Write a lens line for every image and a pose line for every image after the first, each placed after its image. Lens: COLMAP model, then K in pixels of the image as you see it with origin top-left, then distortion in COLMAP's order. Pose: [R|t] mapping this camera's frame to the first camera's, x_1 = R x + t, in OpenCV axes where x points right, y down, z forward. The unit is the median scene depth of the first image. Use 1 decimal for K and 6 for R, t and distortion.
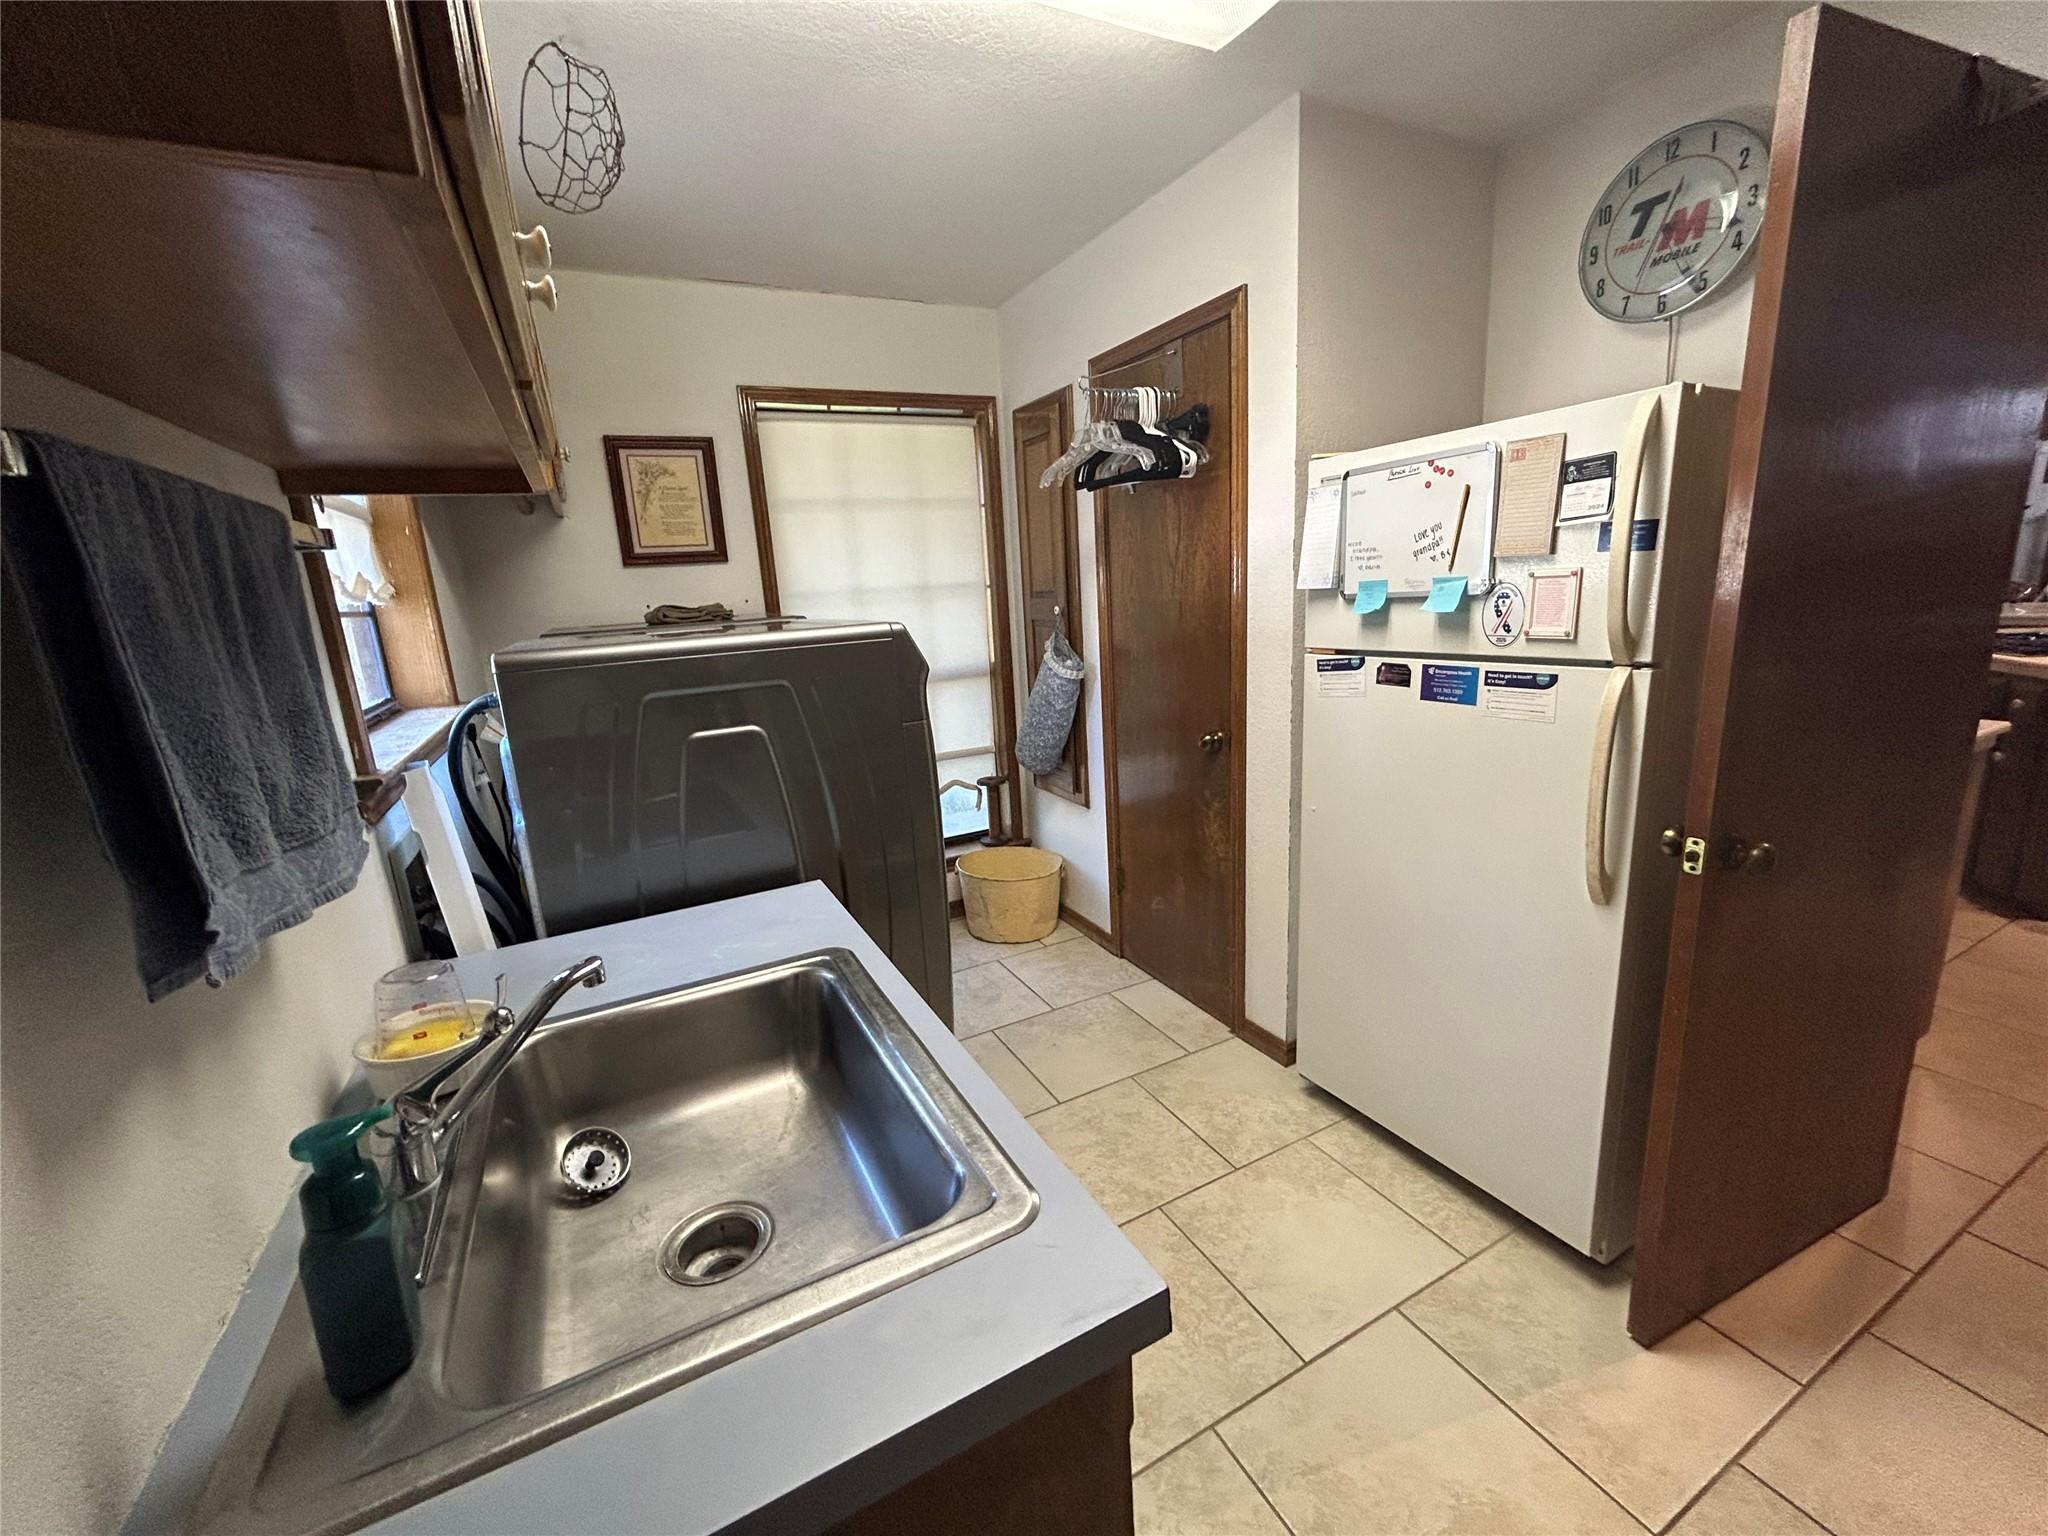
lens RADIAL K [[827.1, 0, 1028.6], [0, 827.1, 774.2], [0, 0, 1]] dist [0.000189, 0.000890]
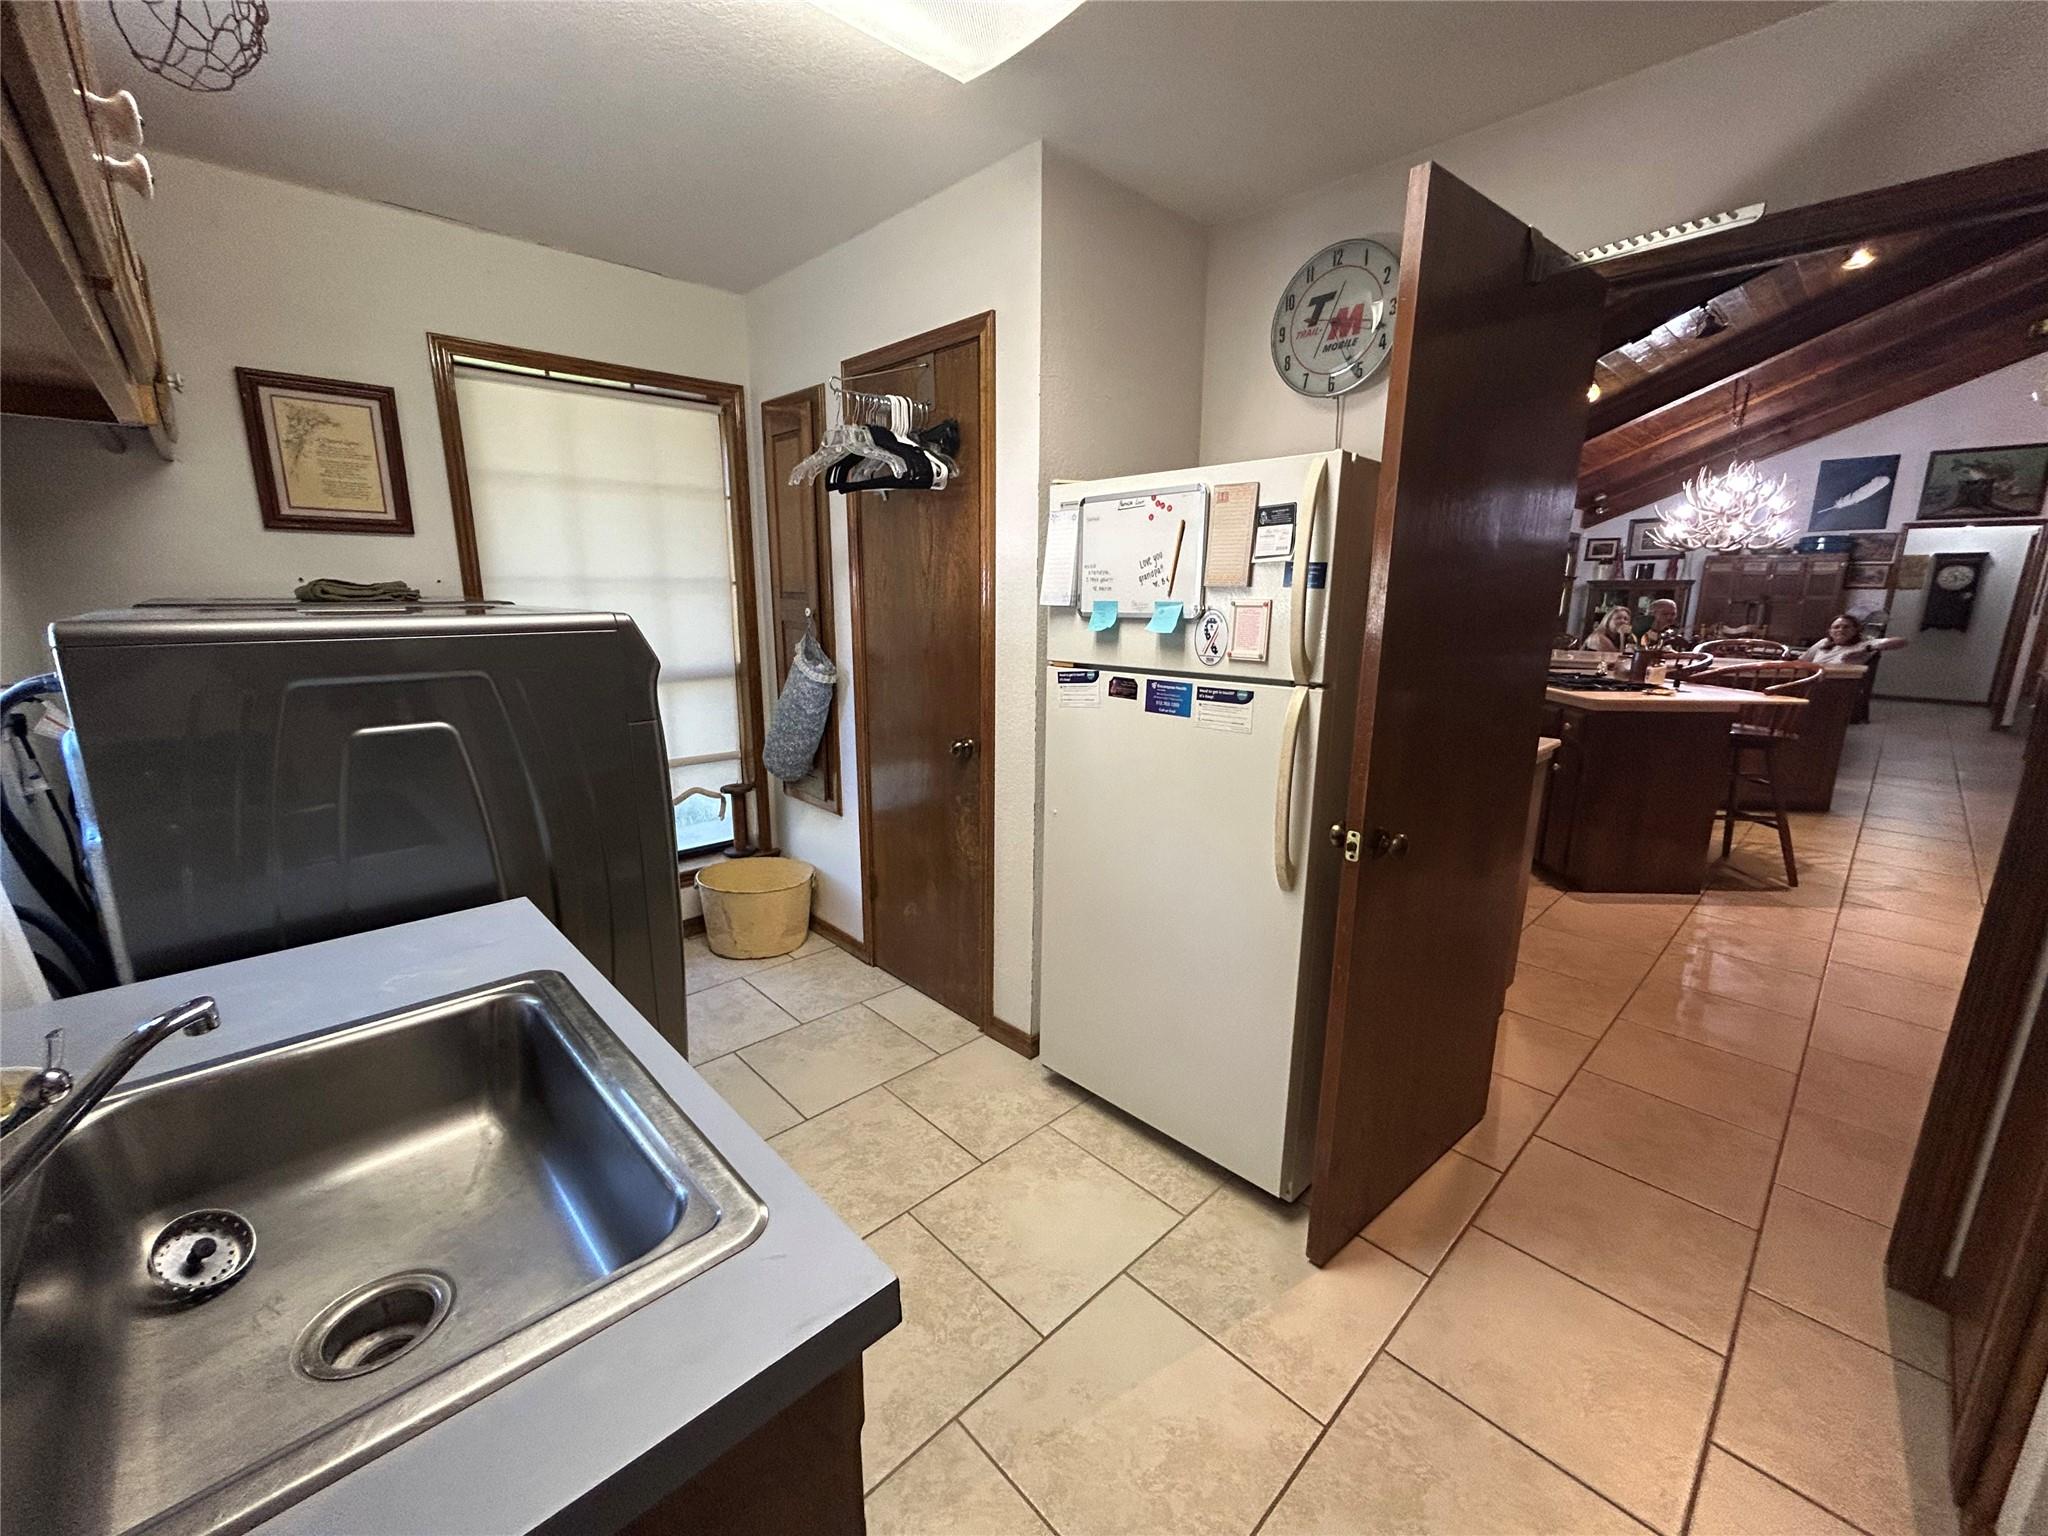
lens RADIAL K [[827.1, 0, 1030.5], [0, 827.1, 774.0], [0, 0, 1]] dist [0.000189, 0.000890]
pose [[0.958571, 0.003022, 0.284837, 0.014901], [0.000619, 0.999919, -0.012694, 0.007675], [-0.284852, 0.012345, 0.958492, -0.010058]]
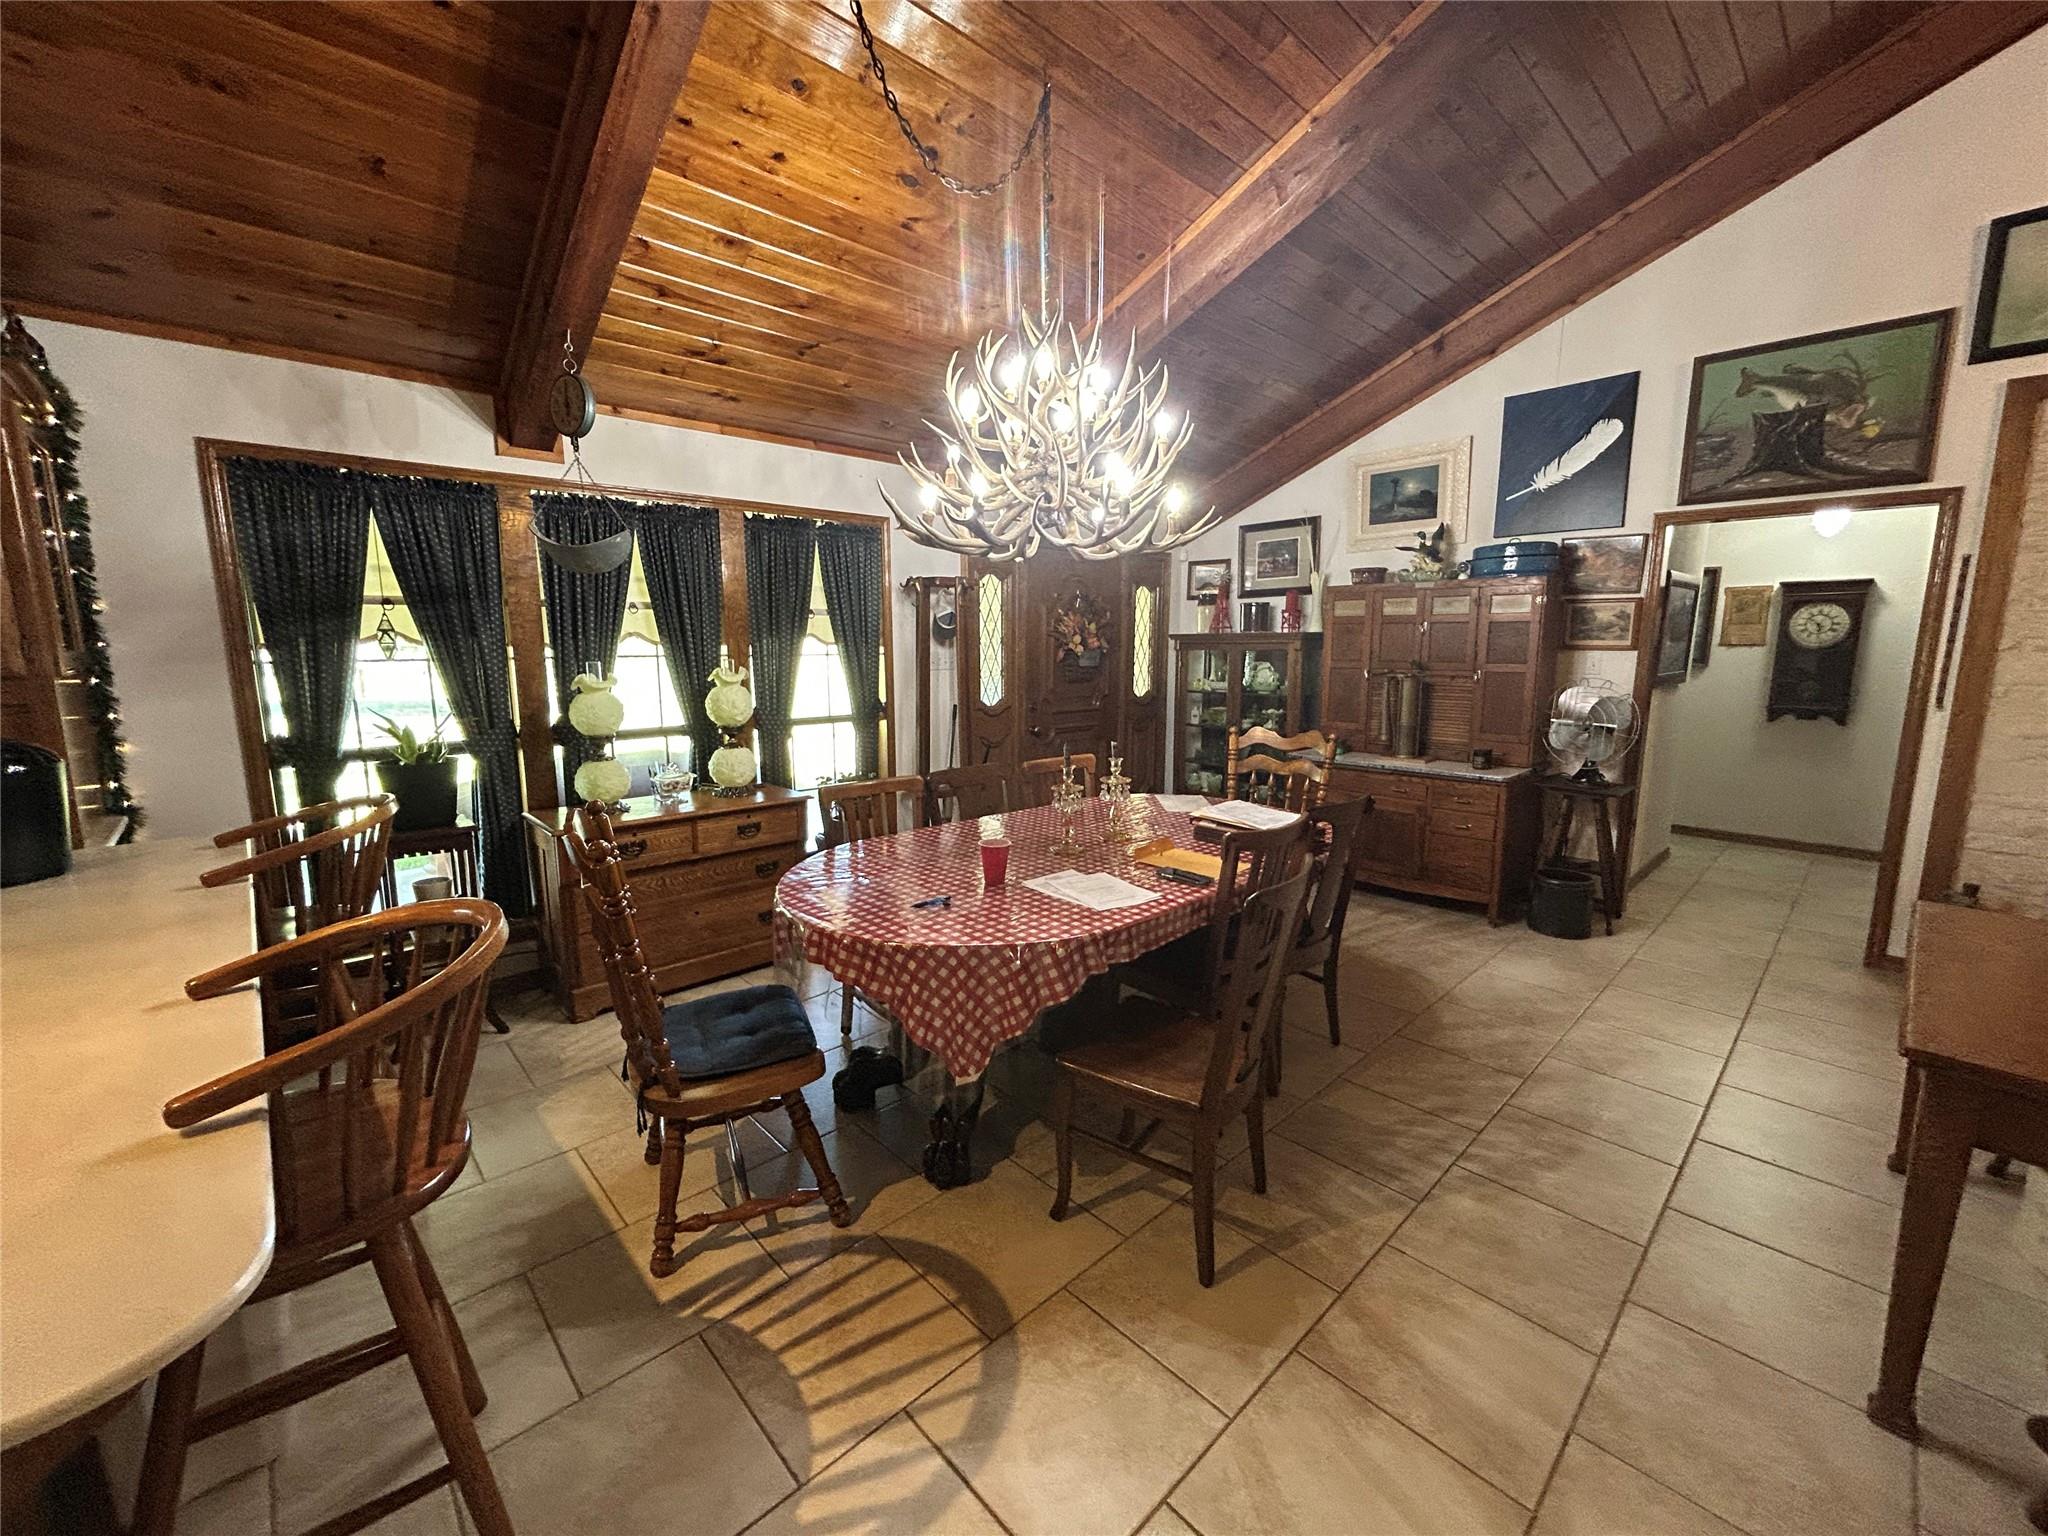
lens RADIAL K [[827.1, 0, 1015.3], [0, 827.1, 765.8], [0, 0, 1]] dist [0.000189, 0.000890]
pose [[0.960975, 0.018737, 0.276001, 0.727364], [0.003732, 0.996735, -0.080660, -0.109872], [-0.276611, 0.078542, 0.957767, 0.265478]]
